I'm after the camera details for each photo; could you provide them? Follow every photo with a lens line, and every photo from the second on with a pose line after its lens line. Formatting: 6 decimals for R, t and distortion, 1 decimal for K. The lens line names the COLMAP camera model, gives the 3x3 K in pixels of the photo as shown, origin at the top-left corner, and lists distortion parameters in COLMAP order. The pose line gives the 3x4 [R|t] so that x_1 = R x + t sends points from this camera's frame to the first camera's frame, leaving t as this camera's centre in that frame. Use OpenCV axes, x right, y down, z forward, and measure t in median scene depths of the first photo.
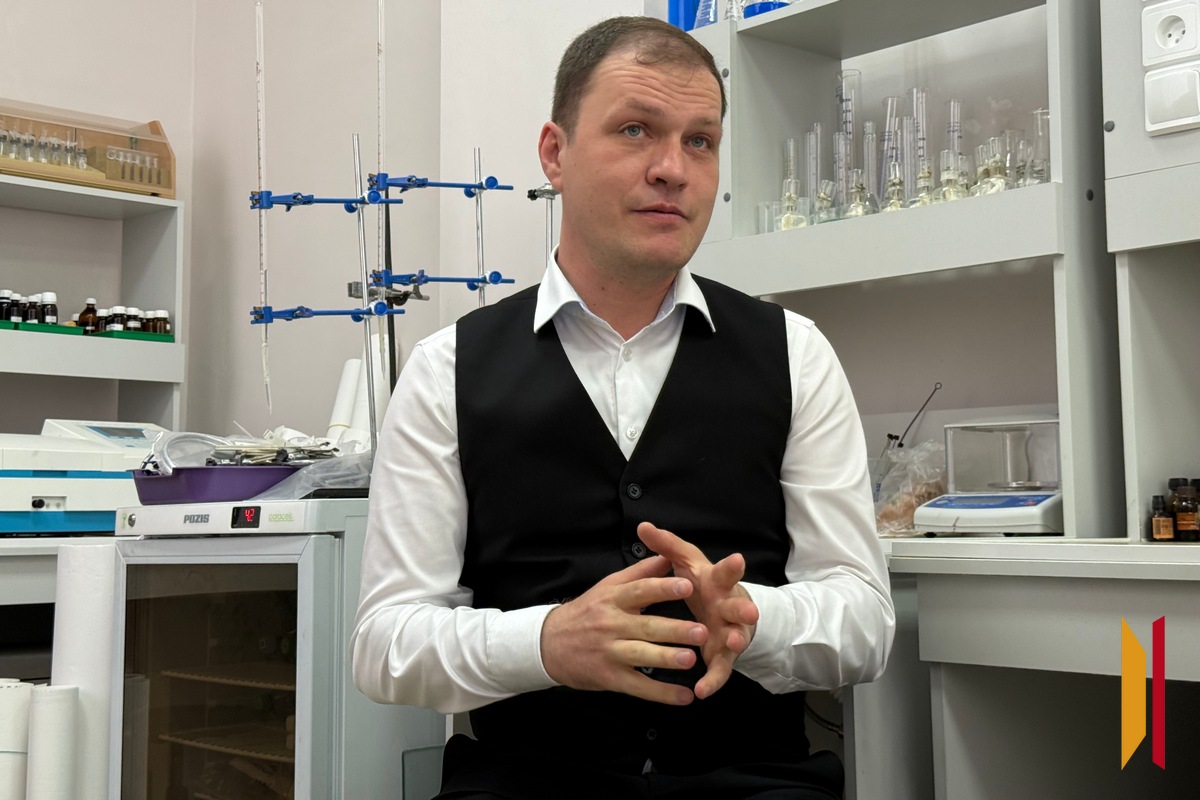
lens RADIAL K [[1670.4, 0, 613.3], [0, 1670.4, 347.8], [0, 0, 1]] dist [0.157945, -0.126352]
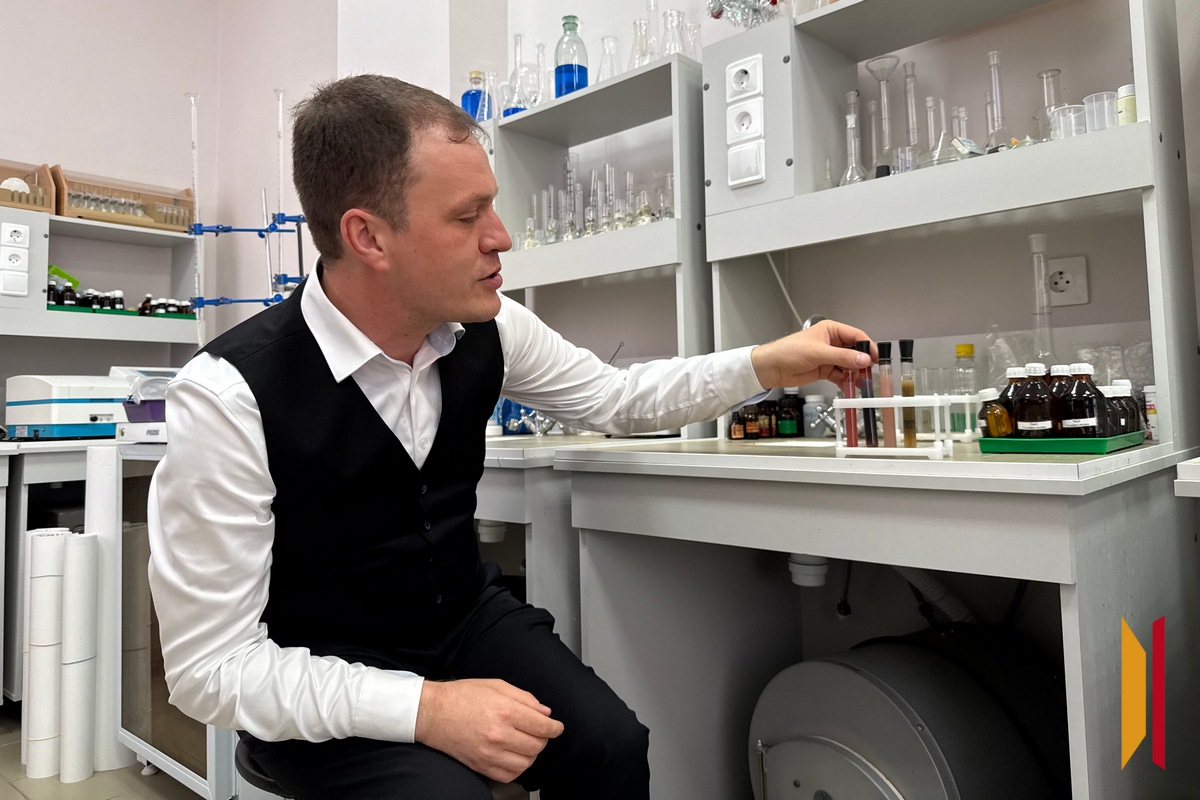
lens RADIAL K [[855.5, 0, 598.2], [0, 855.5, 353.5], [0, 0, 1]] dist [0.083819, -0.112285]
pose [[0.996133, -0.009494, 0.087347, 0.094211], [0.006160, 0.999245, 0.038364, -0.000731], [-0.087646, -0.037678, 0.995439, 0.154728]]
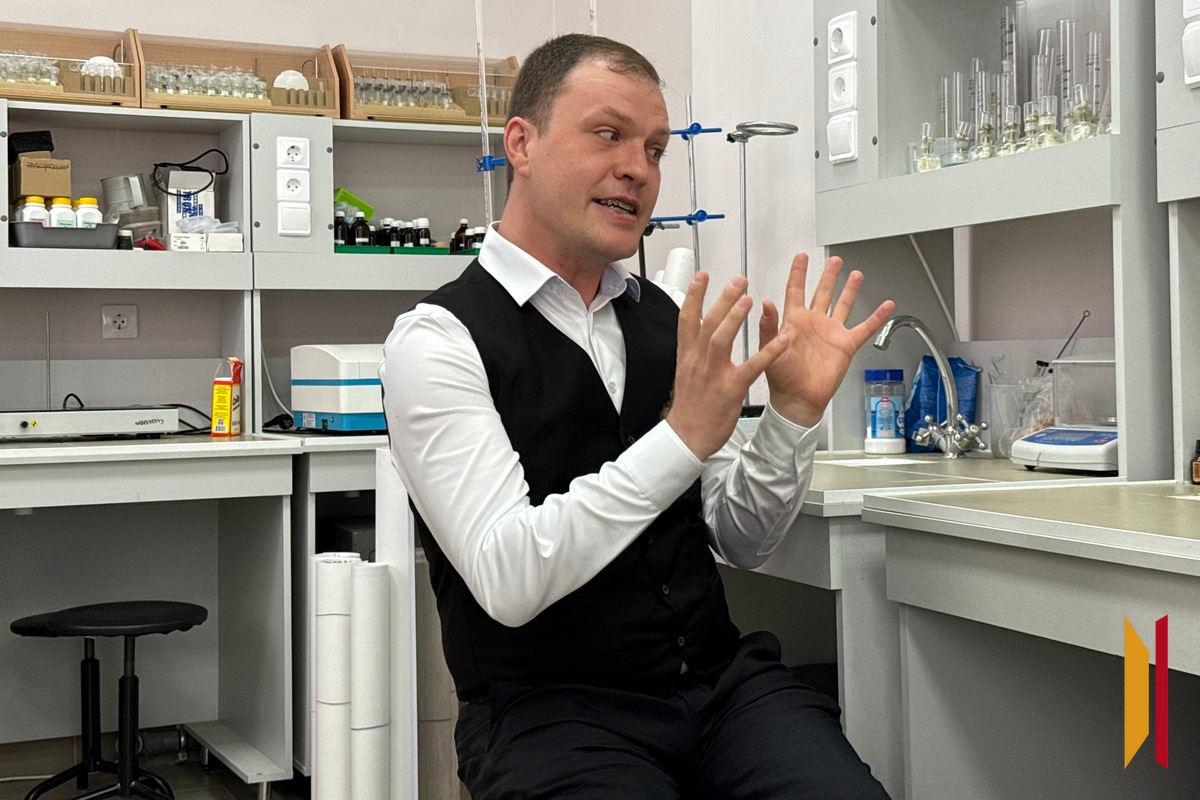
lens RADIAL K [[1661.2, 0, 601.3], [0, 1661.2, 353.5], [0, 0, 1]] dist [0.219315, -0.489091]
pose [[0.938986, -0.011574, -0.343760, 0.264188], [0.046772, 0.994447, 0.094278, -0.063006], [0.340760, -0.104604, 0.934313, -0.064101]]
